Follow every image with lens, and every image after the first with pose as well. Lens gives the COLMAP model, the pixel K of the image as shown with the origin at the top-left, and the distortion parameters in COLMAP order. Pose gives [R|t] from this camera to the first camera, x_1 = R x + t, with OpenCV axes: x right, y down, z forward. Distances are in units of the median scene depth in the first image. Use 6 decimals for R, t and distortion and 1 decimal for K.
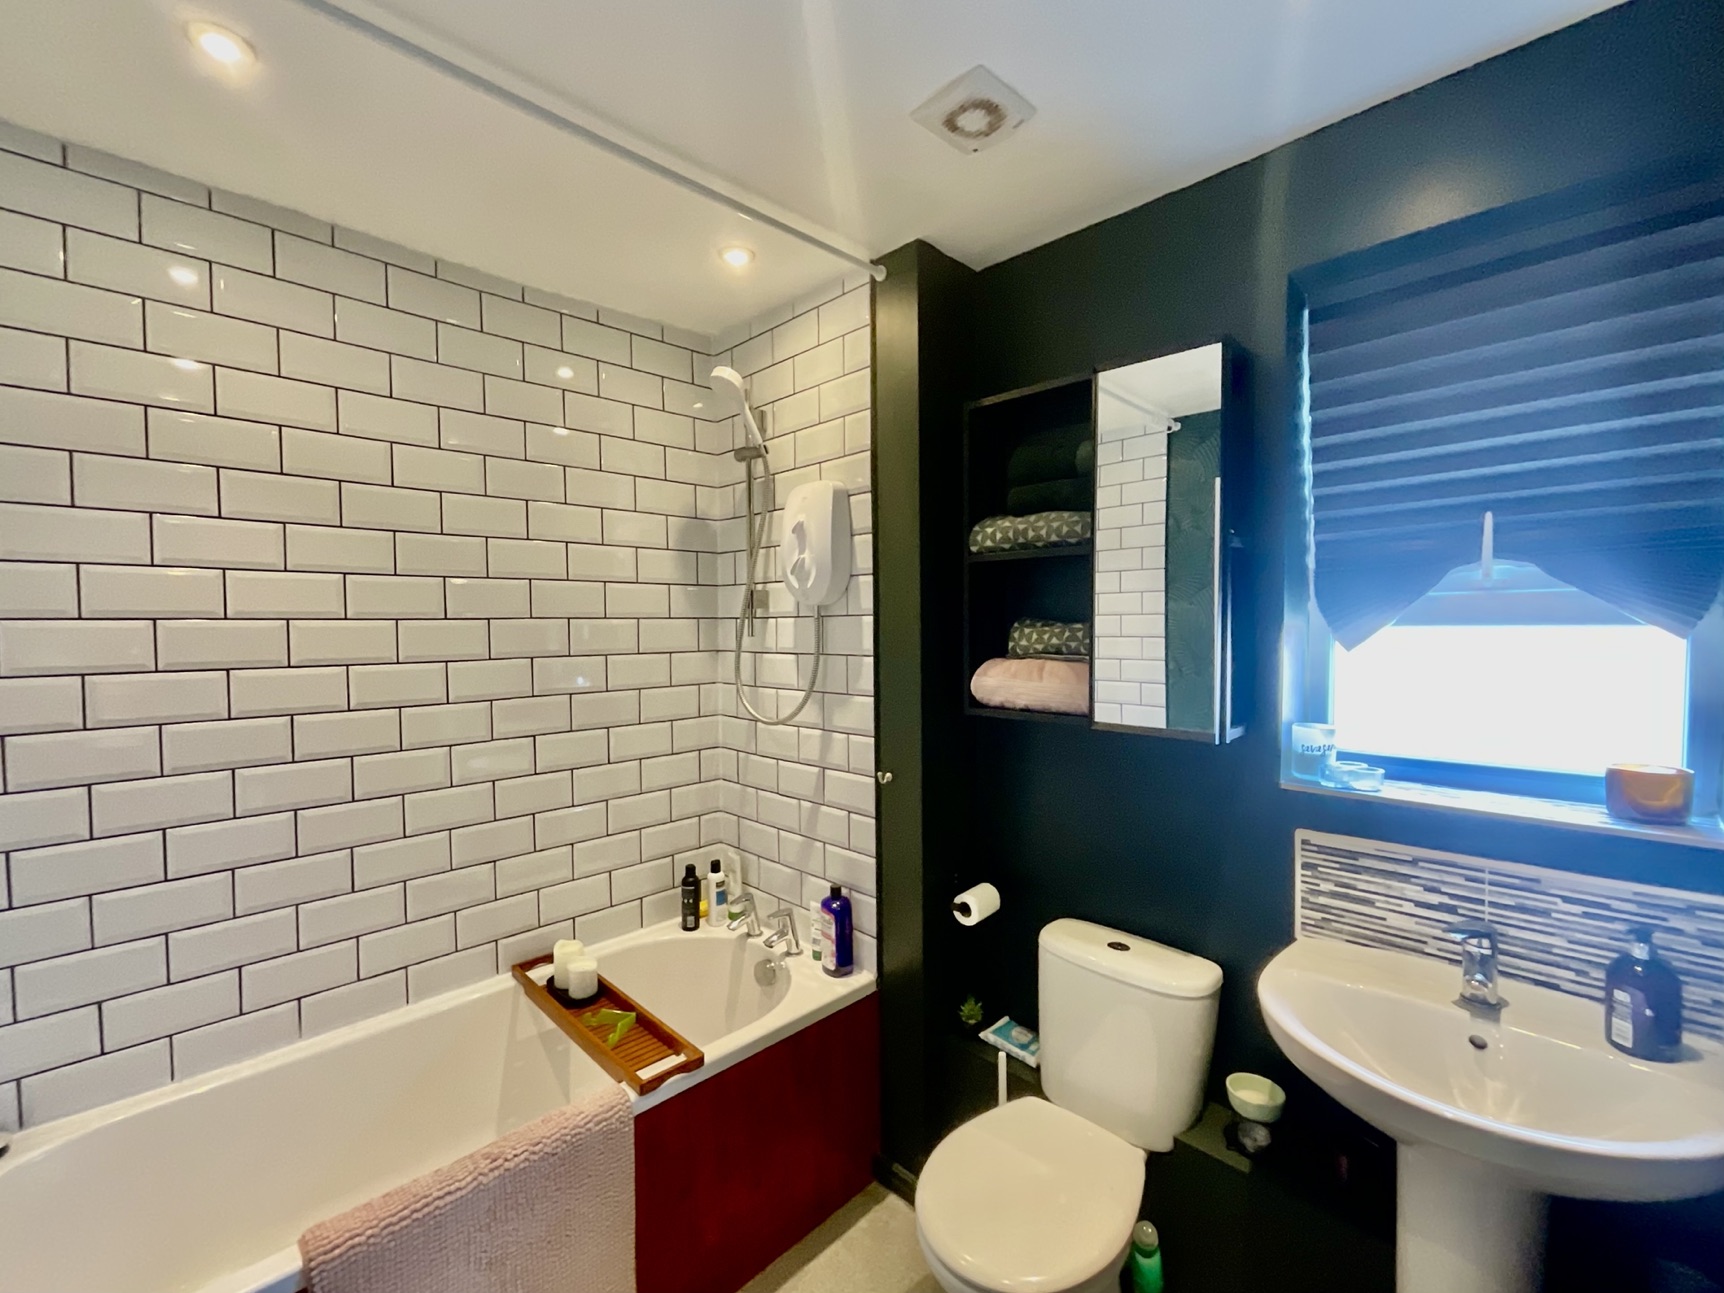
lens RADIAL K [[718.8, 0, 830.6], [0, 718.8, 644.2], [0, 0, 1]] dist [-0.017854, 0.003029]
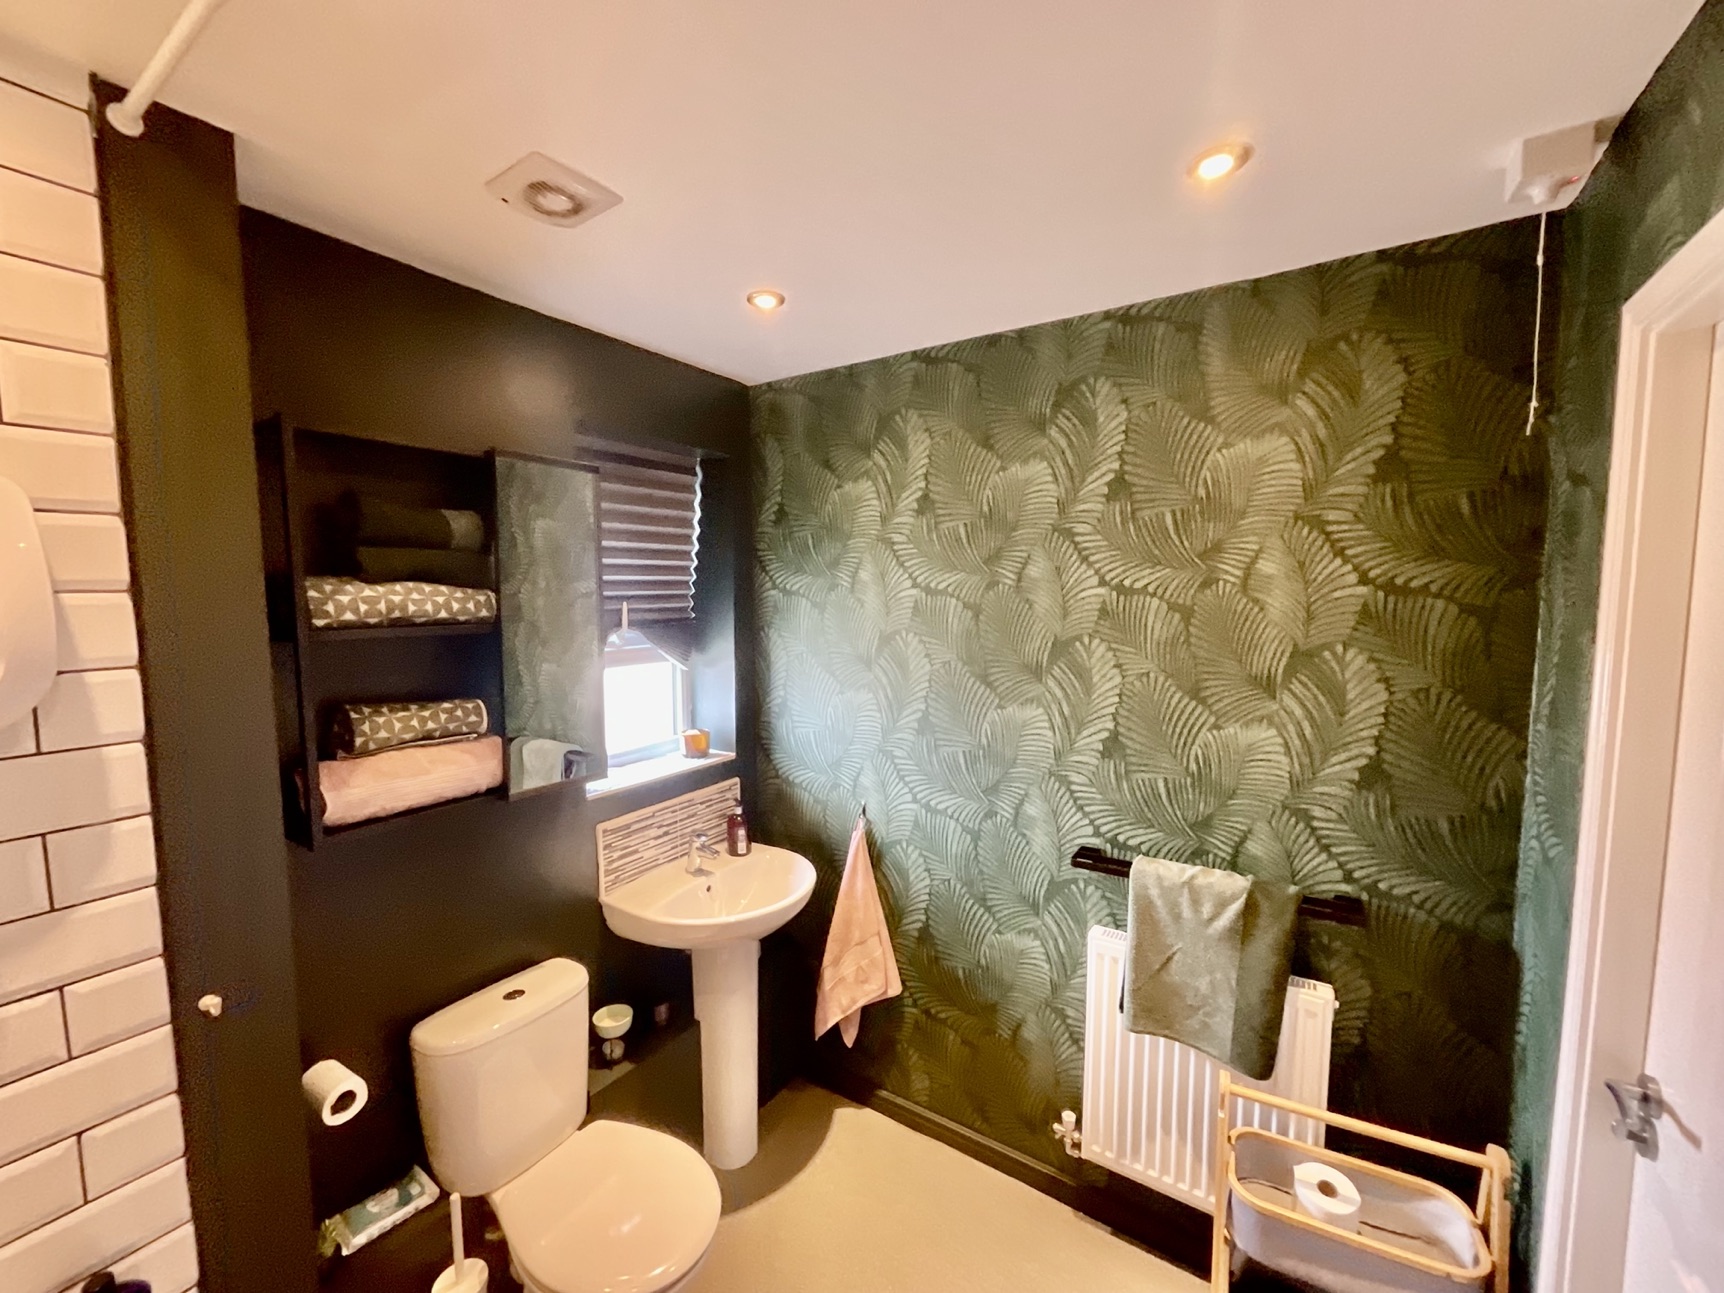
lens RADIAL K [[718.8, 0, 830.6], [0, 718.8, 644.2], [0, 0, 1]] dist [-0.017854, 0.003029]
pose [[-0.199305, -0.072770, 0.977232, -0.644530], [0.034758, 0.996086, 0.081263, -0.158123], [-0.979321, 0.050163, -0.195995, 0.658740]]
